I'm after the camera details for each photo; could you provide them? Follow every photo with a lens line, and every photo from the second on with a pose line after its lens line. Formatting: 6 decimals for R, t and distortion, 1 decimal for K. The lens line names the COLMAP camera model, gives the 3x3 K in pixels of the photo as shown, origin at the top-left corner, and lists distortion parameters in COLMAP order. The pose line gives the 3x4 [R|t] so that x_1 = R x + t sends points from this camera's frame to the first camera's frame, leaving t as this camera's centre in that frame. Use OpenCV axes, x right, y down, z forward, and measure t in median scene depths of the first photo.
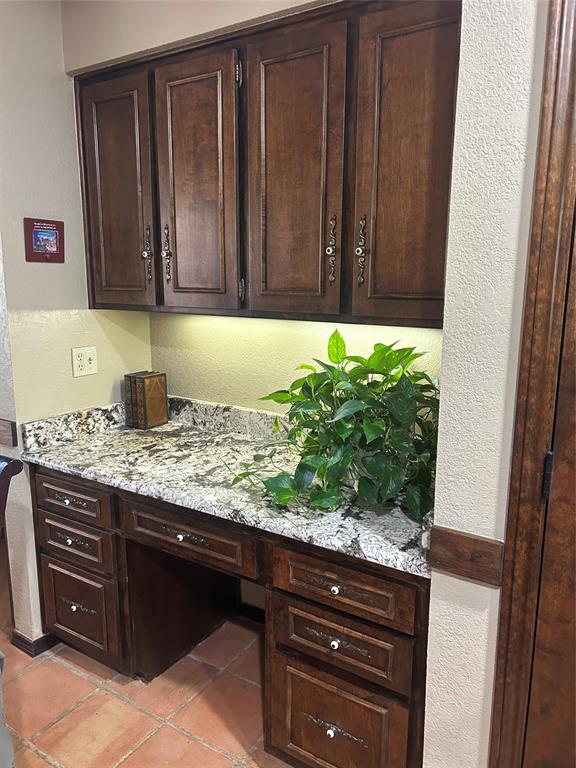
lens RADIAL K [[576.7, 0, 288.0], [0, 576.7, 384.0], [0, 0, 1]] dist [0.013184, 0.003972]
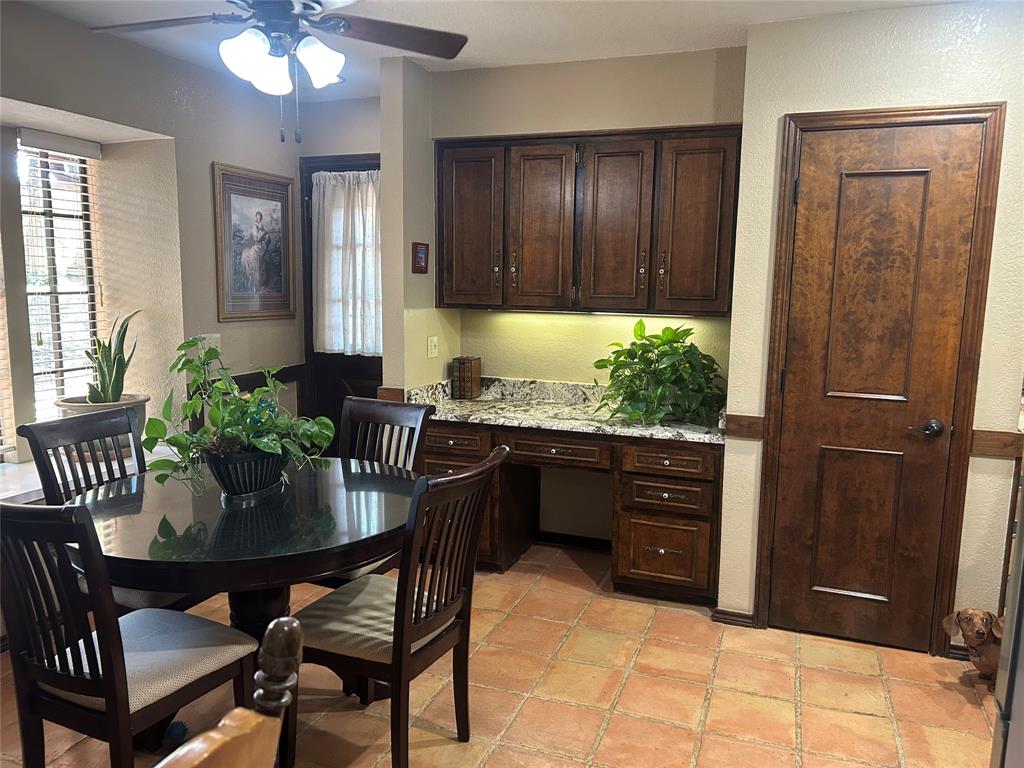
lens RADIAL K [[768.6, 0, 515.3], [0, 768.6, 388.1], [0, 0, 1]] dist [0.063232, -0.070717]
pose [[0.975857, -0.021134, 0.217385, -0.785831], [0.030050, 0.998834, -0.037791, 0.181374], [-0.216333, 0.043411, 0.975354, -1.085056]]
